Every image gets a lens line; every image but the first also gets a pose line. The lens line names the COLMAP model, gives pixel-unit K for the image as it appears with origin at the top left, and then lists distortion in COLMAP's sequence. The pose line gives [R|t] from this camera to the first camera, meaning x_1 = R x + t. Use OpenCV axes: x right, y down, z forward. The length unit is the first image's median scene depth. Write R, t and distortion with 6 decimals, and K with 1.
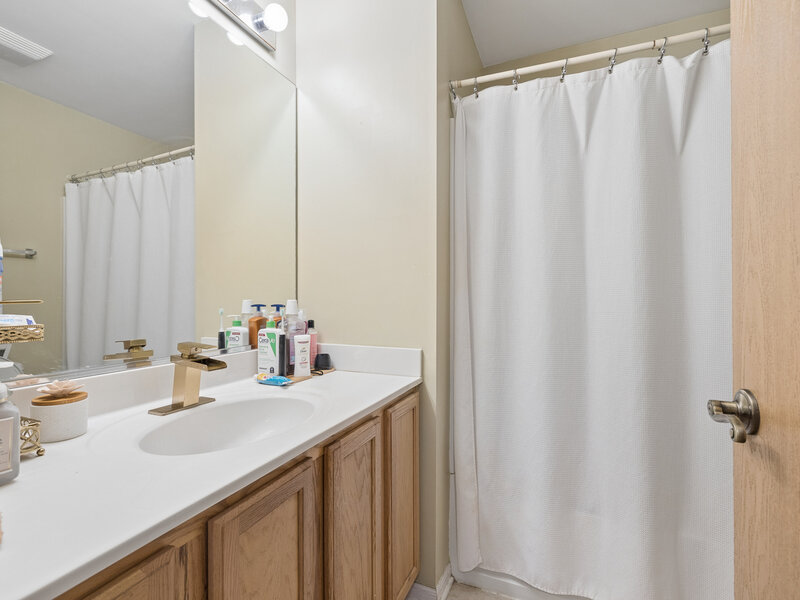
lens RADIAL K [[377.8, 0, 400.0], [0, 377.8, 300.0], [0, 0, 1]] dist [-0.001192, -0.000262]
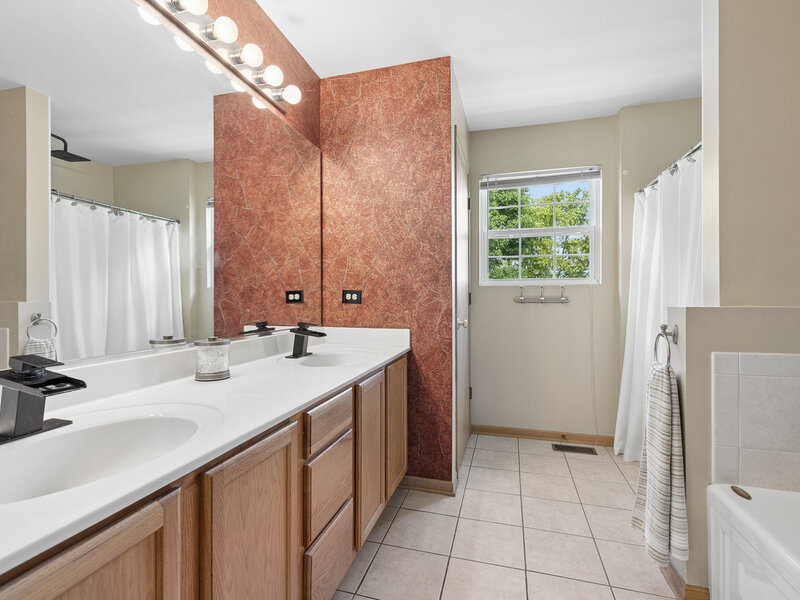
lens RADIAL K [[377.8, 0, 400.0], [0, 377.8, 300.0], [0, 0, 1]] dist [-0.001192, -0.000262]
pose [[0.978496, 0.002364, 0.206252, -0.154354], [-0.003059, 0.999991, 0.003051, -0.000101], [-0.206243, -0.003617, 0.978494, -0.302994]]
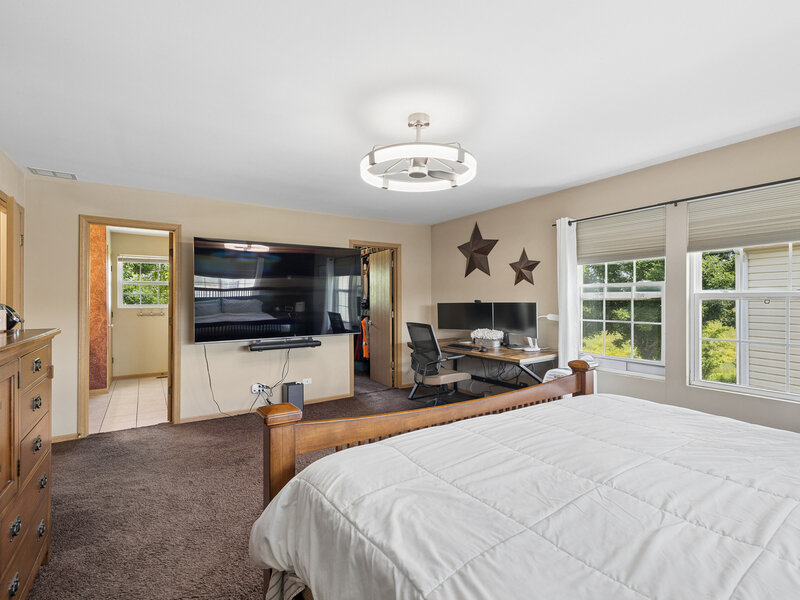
lens RADIAL K [[377.8, 0, 400.0], [0, 377.8, 300.0], [0, 0, 1]] dist [-0.001192, -0.000262]
pose [[0.467568, 0.005328, 0.883941, -0.869262], [0.000962, 0.999978, -0.006536, -0.067239], [-0.883957, 0.003906, 0.467552, -1.744978]]
